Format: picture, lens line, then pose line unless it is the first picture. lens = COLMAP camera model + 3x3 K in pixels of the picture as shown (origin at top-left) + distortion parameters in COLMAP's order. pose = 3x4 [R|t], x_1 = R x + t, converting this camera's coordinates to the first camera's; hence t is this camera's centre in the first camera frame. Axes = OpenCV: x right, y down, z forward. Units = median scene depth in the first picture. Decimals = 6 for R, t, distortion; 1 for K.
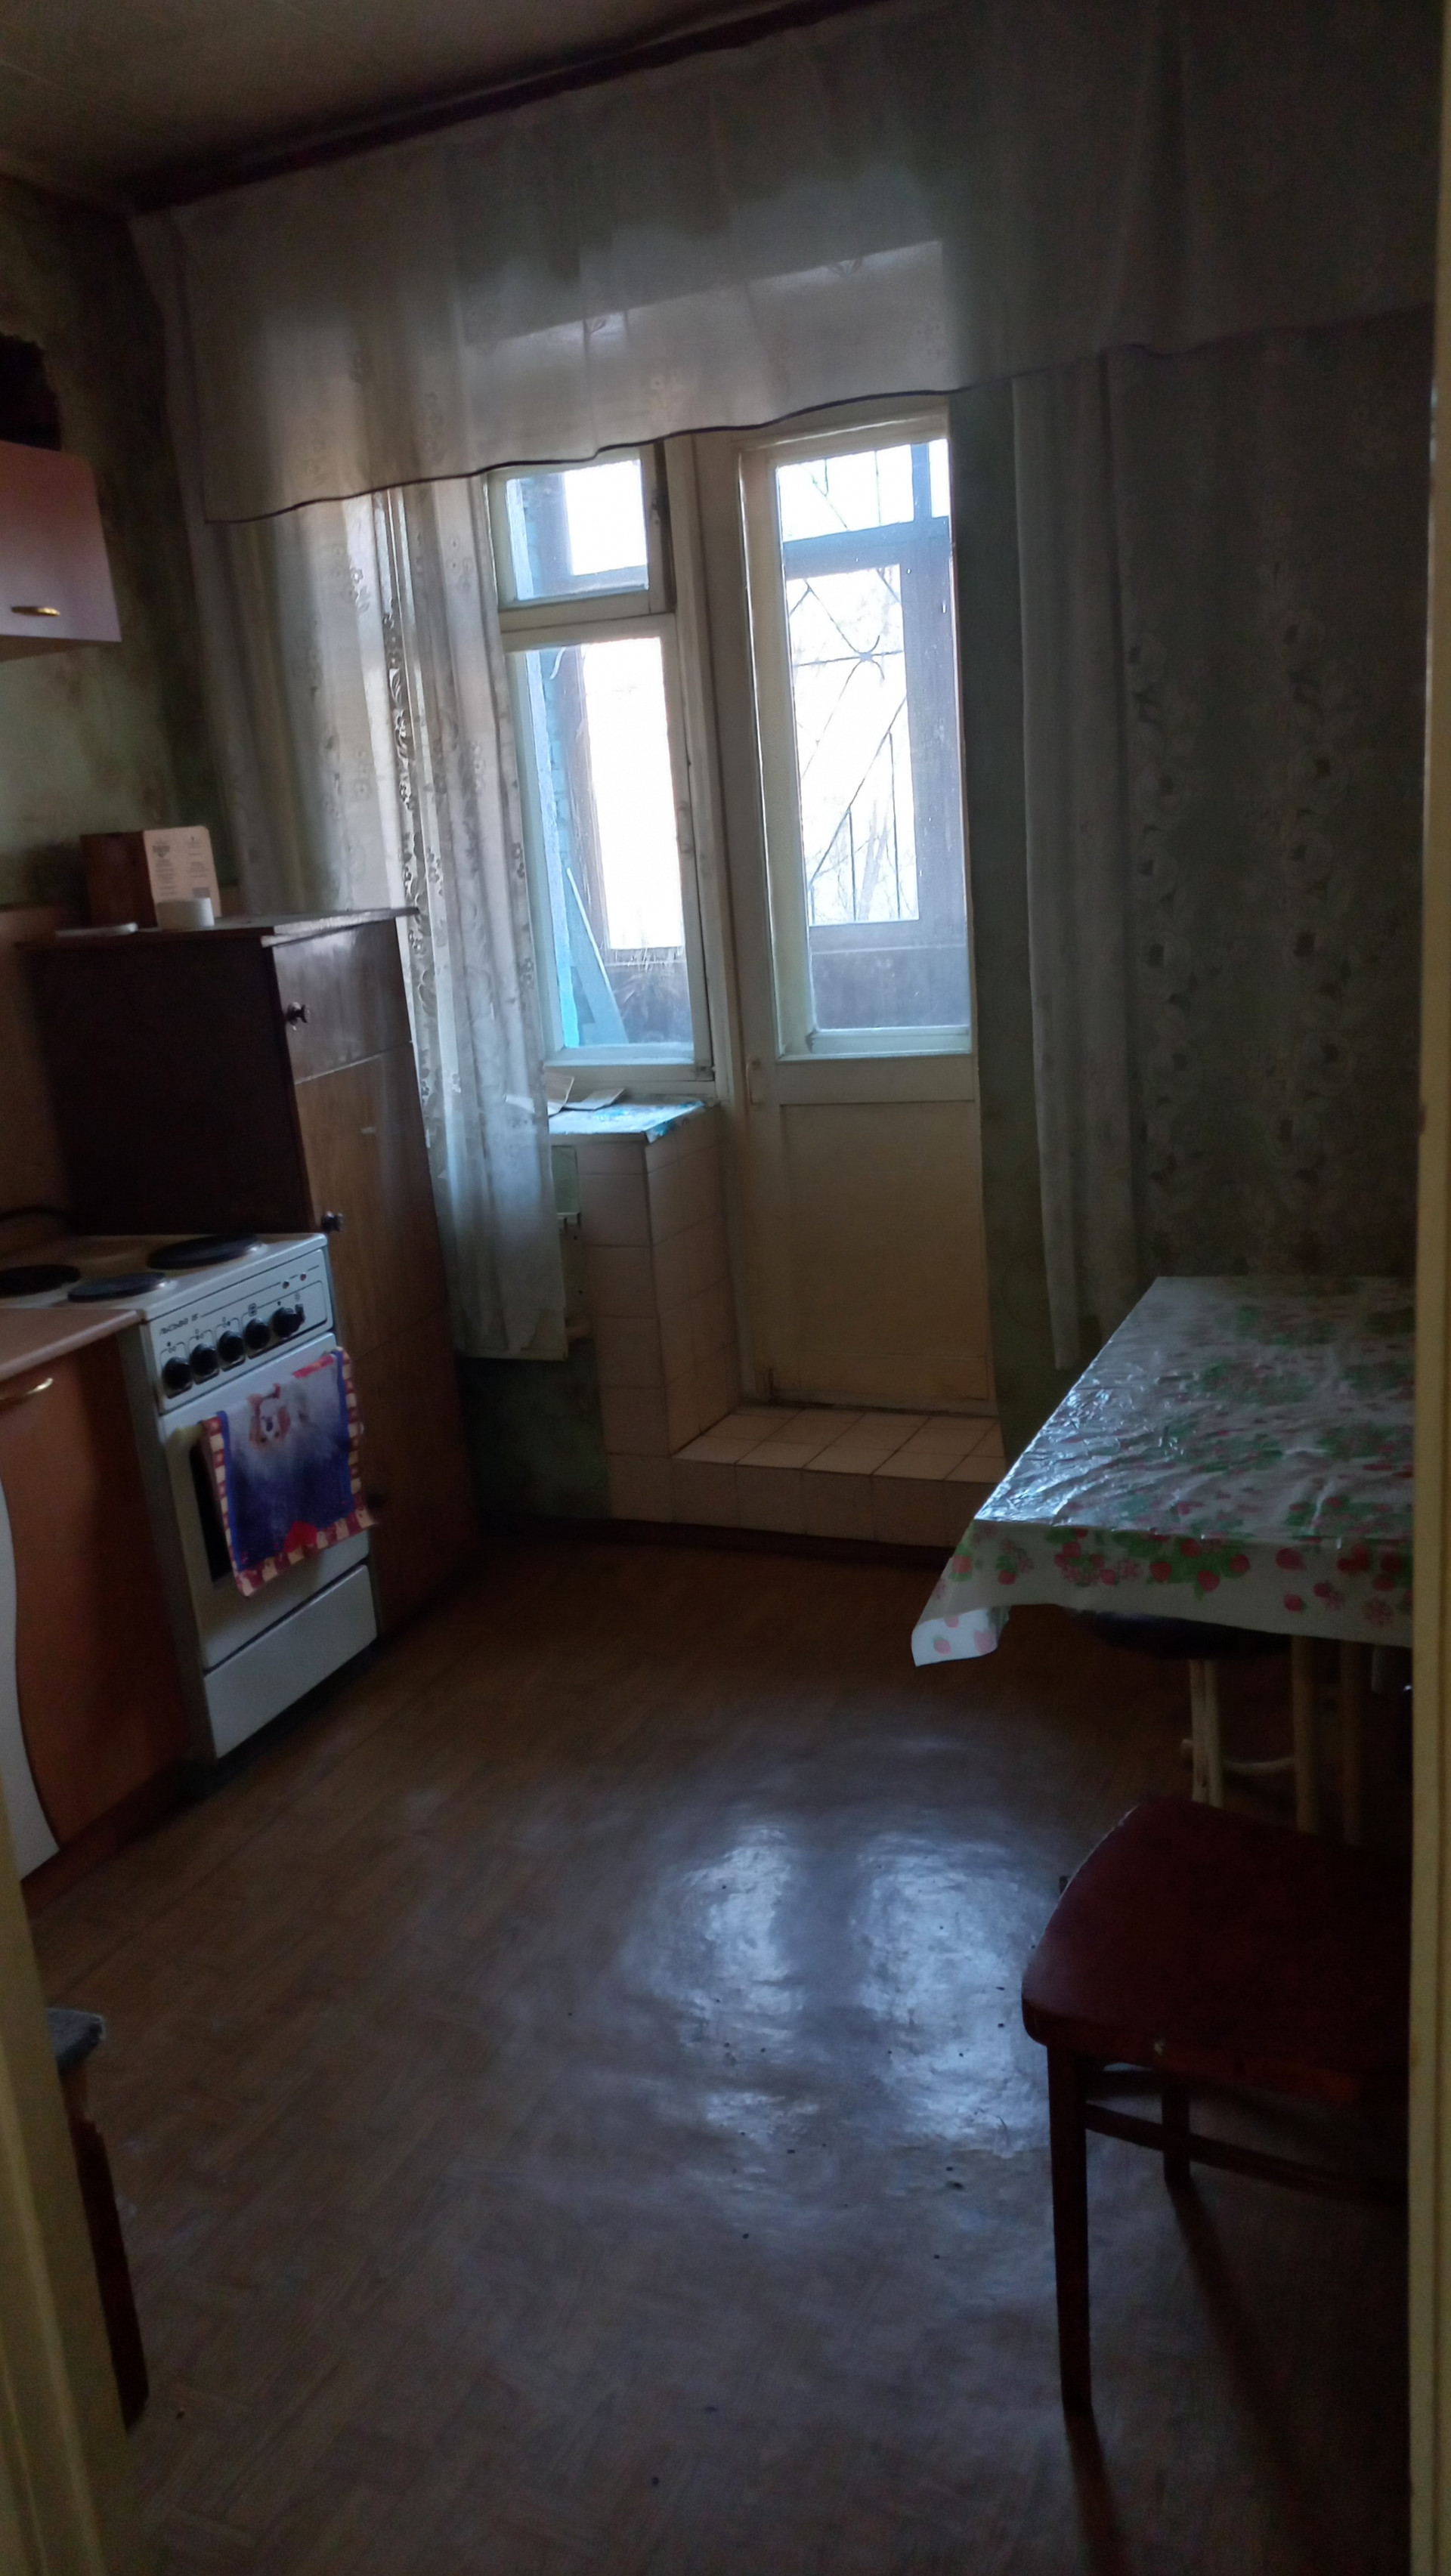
lens RADIAL K [[1850.7, 0, 723.4], [0, 1850.7, 1292.2], [0, 0, 1]] dist [0.056953, -0.040880]
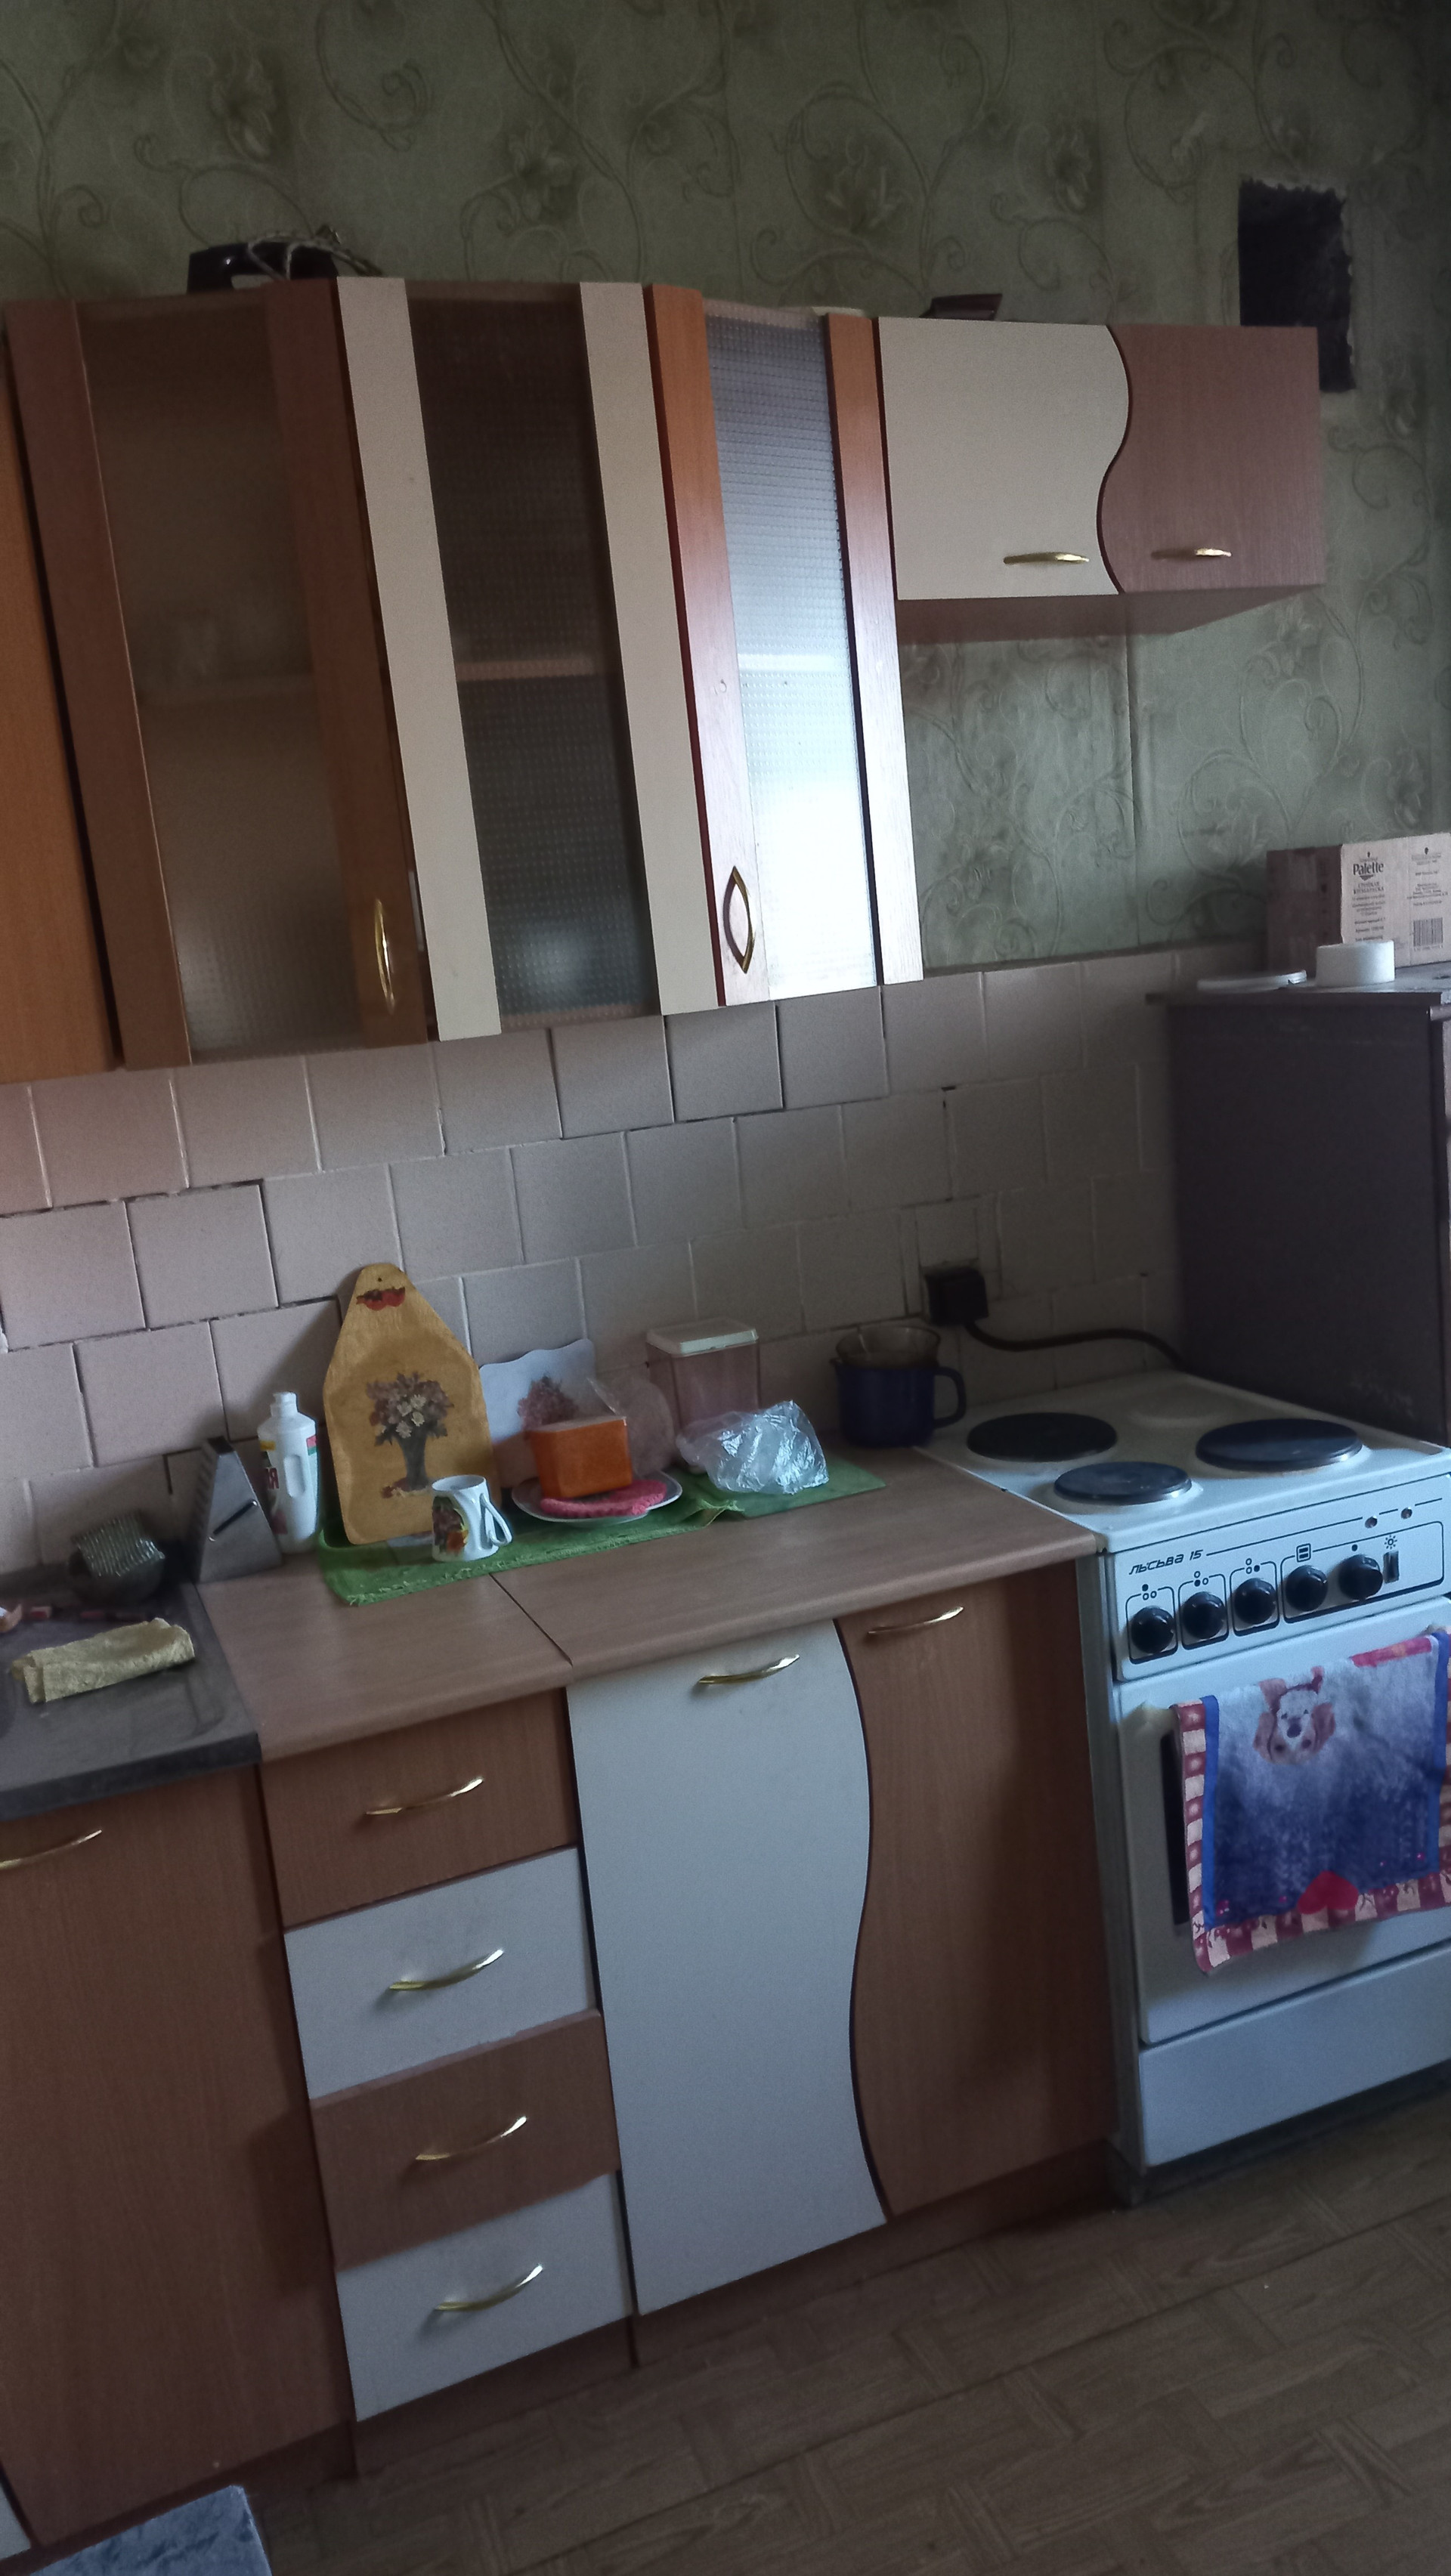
lens RADIAL K [[1850.7, 0, 726.1], [0, 1850.7, 1273.4], [0, 0, 1]] dist [0.056953, -0.040880]
pose [[0.696657, 0.152099, -0.701096, 0.063582], [-0.144890, 0.986958, 0.070143, -0.110416], [0.702621, 0.052716, 0.709609, 0.363658]]
